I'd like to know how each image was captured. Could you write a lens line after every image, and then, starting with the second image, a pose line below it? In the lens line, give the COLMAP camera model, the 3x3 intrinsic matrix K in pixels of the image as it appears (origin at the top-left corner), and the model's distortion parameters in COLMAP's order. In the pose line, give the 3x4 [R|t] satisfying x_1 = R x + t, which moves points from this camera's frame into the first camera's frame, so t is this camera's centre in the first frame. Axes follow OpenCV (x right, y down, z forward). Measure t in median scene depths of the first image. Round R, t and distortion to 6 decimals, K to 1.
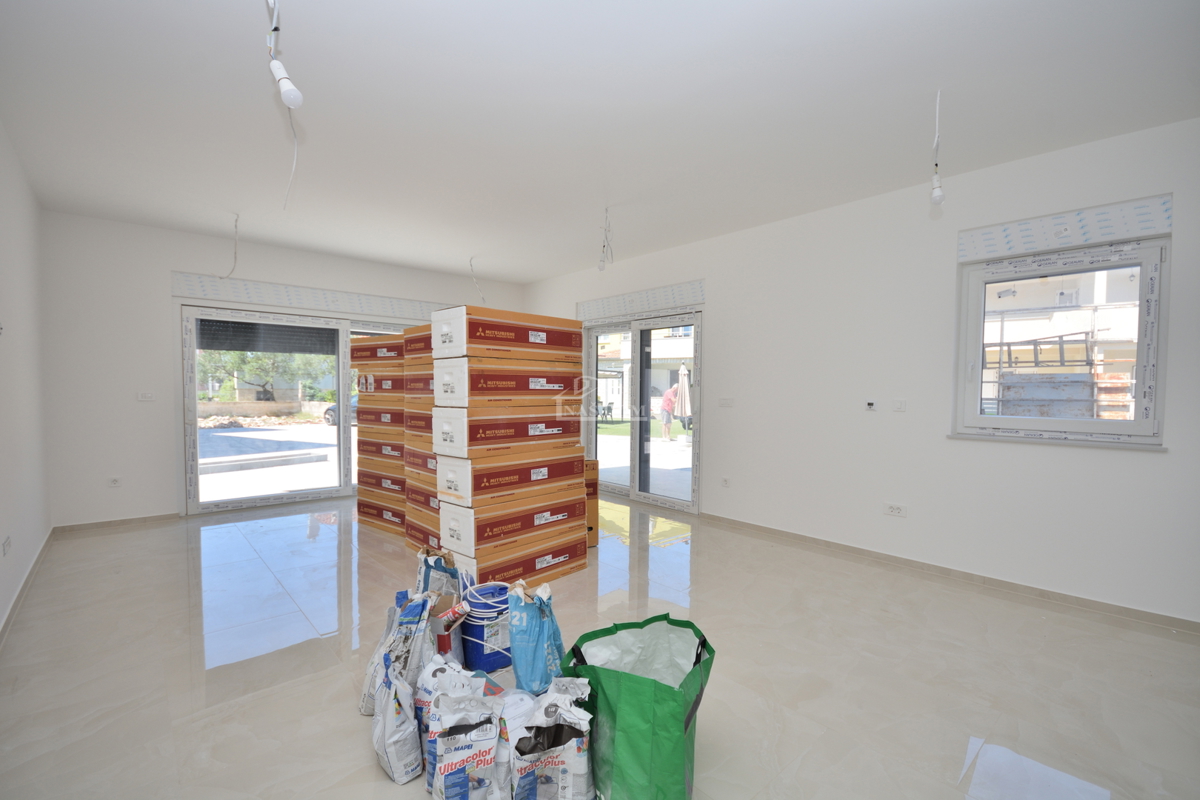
lens RADIAL K [[519.9, 0, 604.8], [0, 519.9, 411.2], [0, 0, 1]] dist [-0.001928, -0.000004]
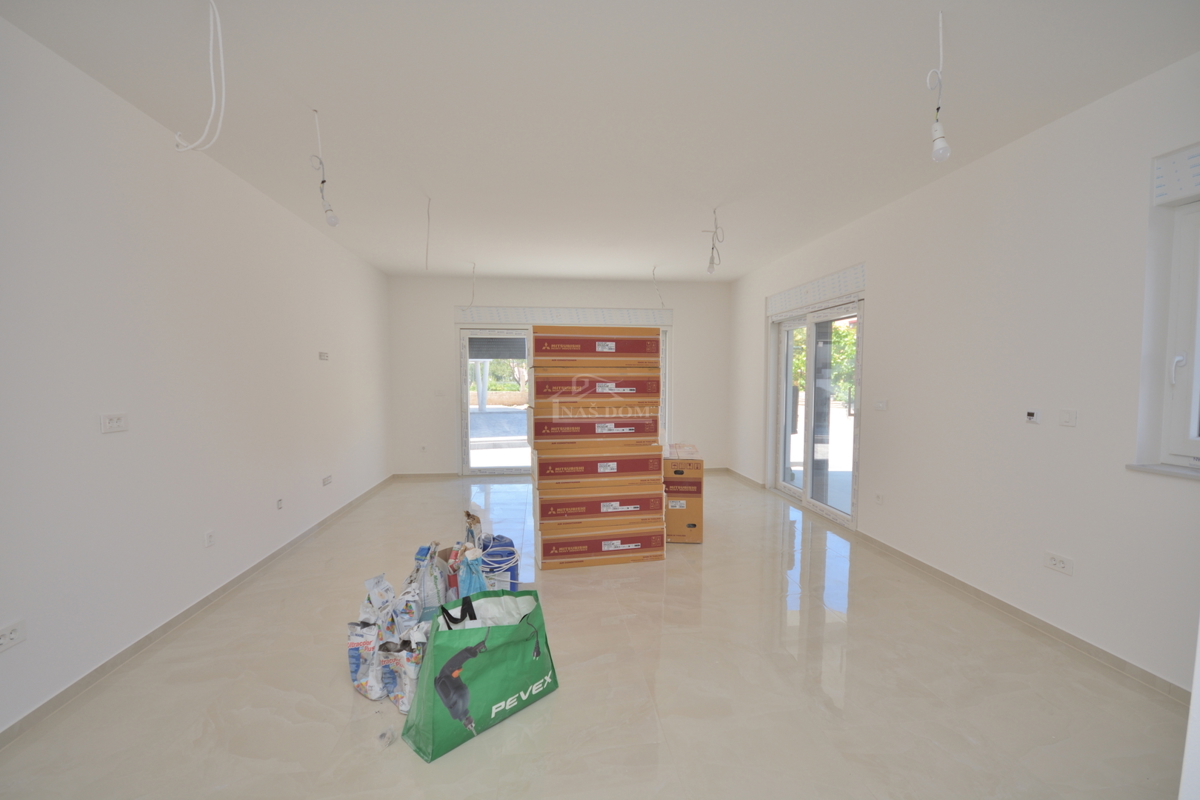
lens RADIAL K [[519.9, 0, 604.8], [0, 519.9, 411.2], [0, 0, 1]] dist [-0.001928, -0.000004]
pose [[0.823511, 0.029090, -0.566554, 0.485378], [-0.018787, 0.999535, 0.024013, -0.027467], [0.566989, -0.009131, 0.823675, 0.061811]]
